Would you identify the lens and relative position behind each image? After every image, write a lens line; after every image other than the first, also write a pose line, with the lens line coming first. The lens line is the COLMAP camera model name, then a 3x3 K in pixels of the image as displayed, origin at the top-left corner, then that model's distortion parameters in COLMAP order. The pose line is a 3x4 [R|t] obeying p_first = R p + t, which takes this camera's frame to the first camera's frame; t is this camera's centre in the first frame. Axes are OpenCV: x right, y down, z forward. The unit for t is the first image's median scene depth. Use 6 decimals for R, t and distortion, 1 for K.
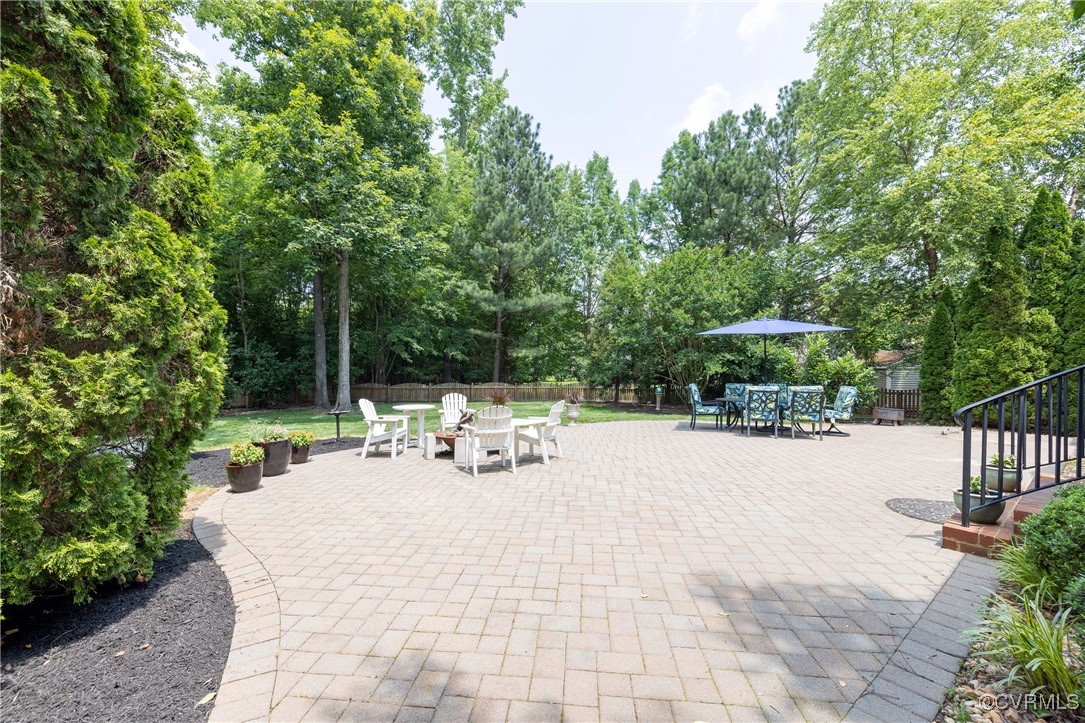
lens RADIAL K [[457.5, 0, 543.2], [0, 457.5, 364.0], [0, 0, 1]] dist [-0.002320, -0.000135]
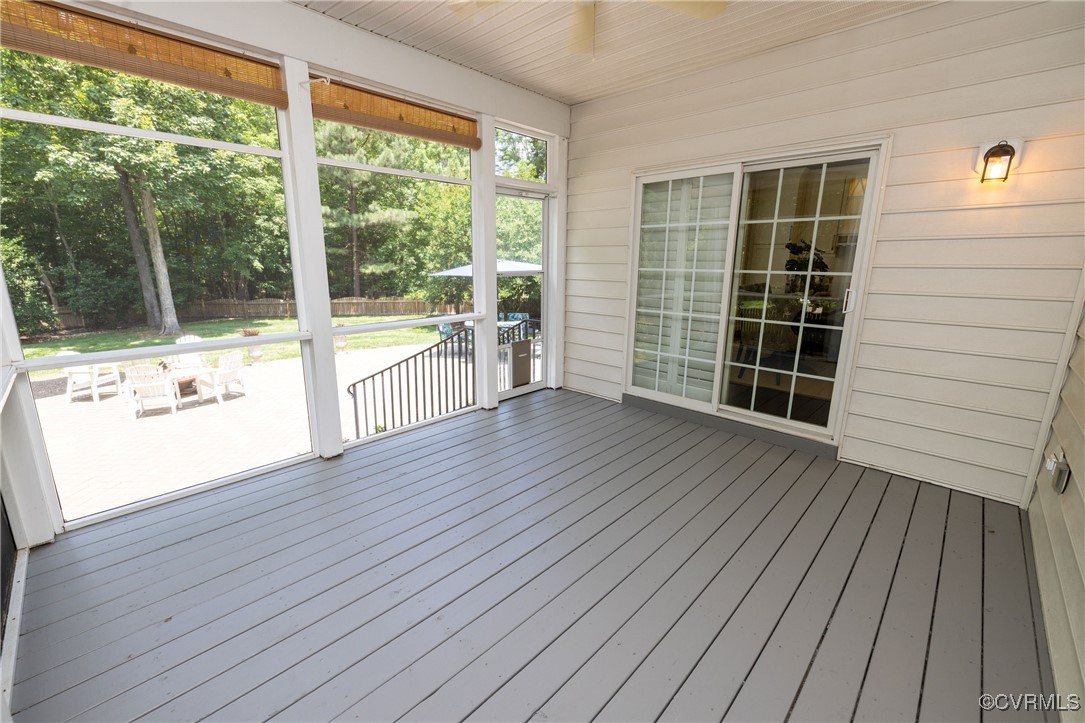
lens RADIAL K [[457.5, 0, 539.6], [0, 457.5, 360.0], [0, 0, 1]] dist [-0.002320, -0.000135]
pose [[0.993101, -0.027887, 0.113901, 0.220366], [0.002627, 0.976358, 0.216143, -0.048954], [-0.117236, -0.214353, 0.969695, -0.081237]]
